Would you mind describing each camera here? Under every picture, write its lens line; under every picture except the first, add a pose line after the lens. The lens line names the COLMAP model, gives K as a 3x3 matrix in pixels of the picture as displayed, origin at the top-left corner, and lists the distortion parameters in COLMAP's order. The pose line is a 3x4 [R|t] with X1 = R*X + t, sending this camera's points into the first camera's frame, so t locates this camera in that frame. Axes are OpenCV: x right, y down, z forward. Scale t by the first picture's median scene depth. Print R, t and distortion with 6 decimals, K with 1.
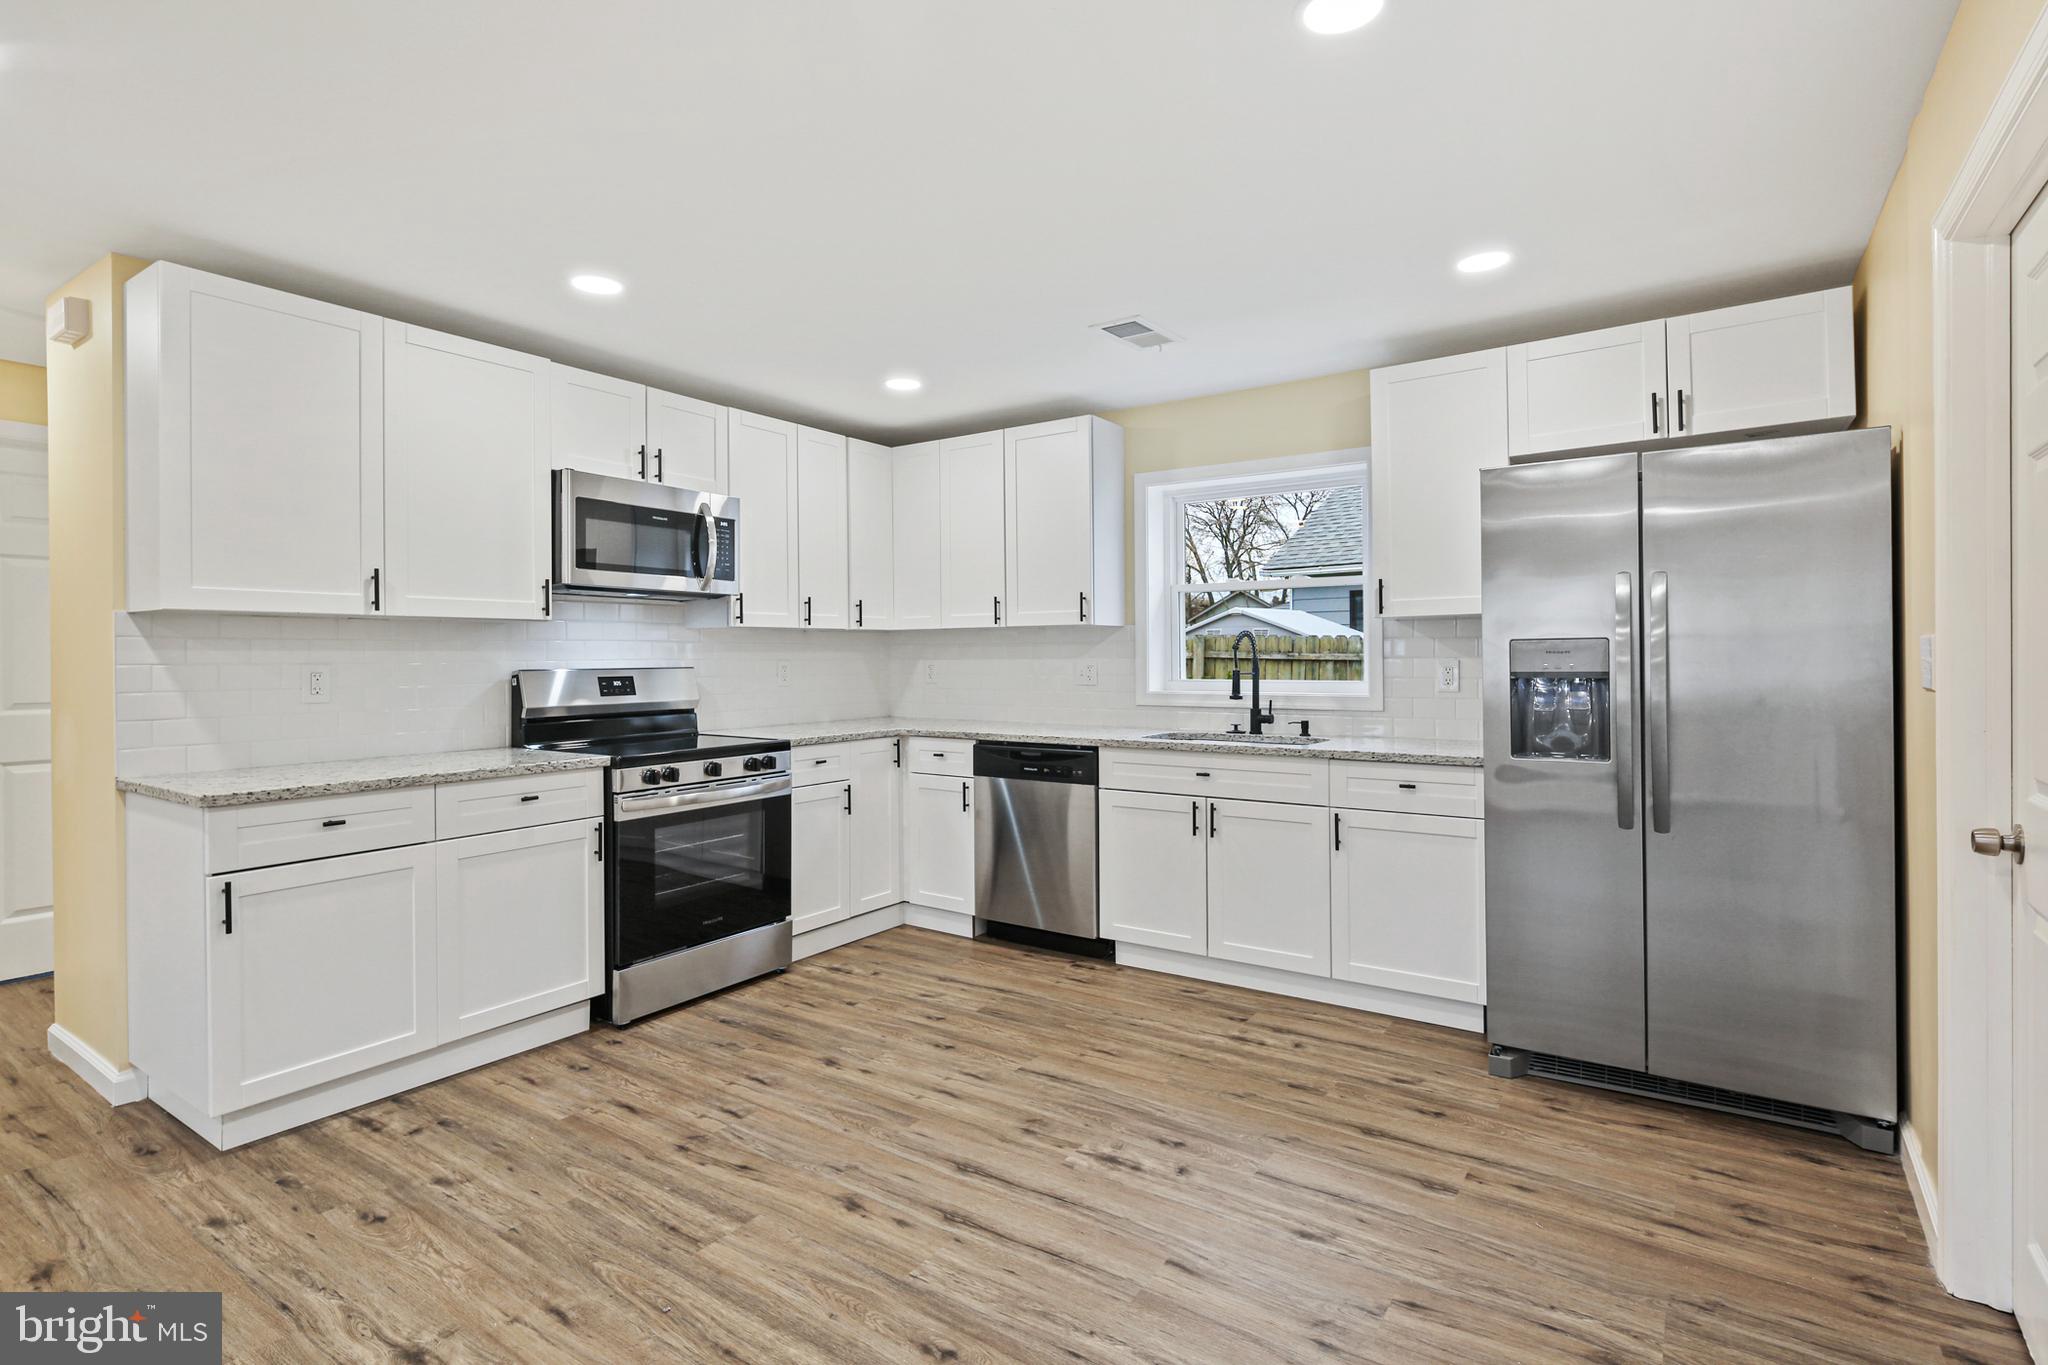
lens RADIAL K [[992.7, 0, 1030.2], [0, 992.7, 662.8], [0, 0, 1]] dist [0.005177, -0.004798]
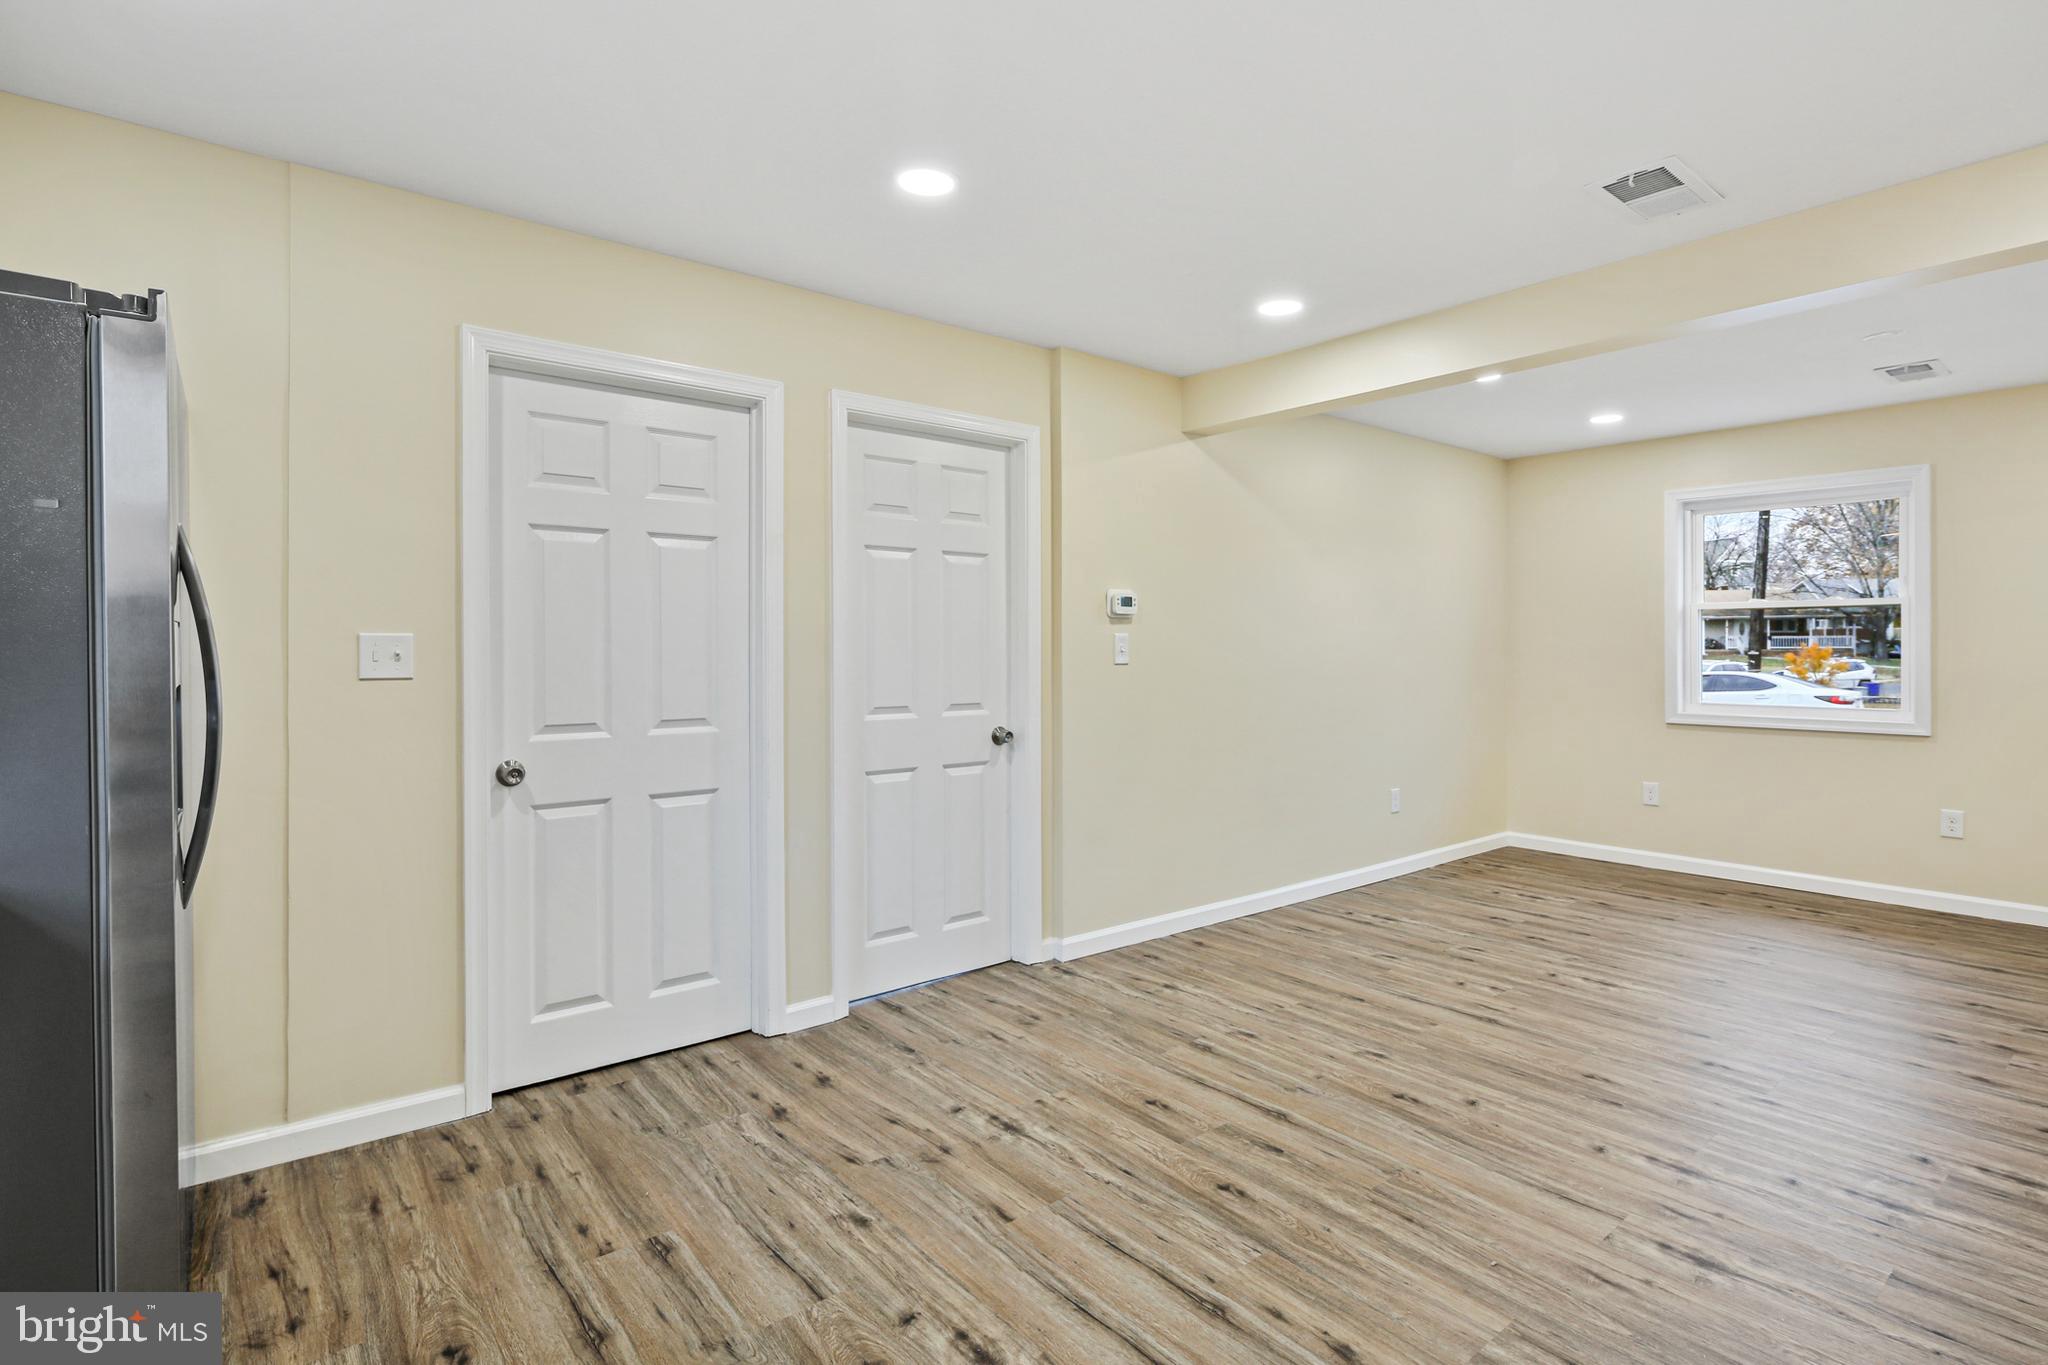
lens RADIAL K [[992.7, 0, 1023.4], [0, 992.7, 653.5], [0, 0, 1]] dist [0.005177, -0.004798]
pose [[-0.956302, 0.004697, 0.292344, -0.131302], [0.008111, 0.999912, 0.010466, -0.007236], [-0.292269, 0.012379, -0.956256, 1.410508]]
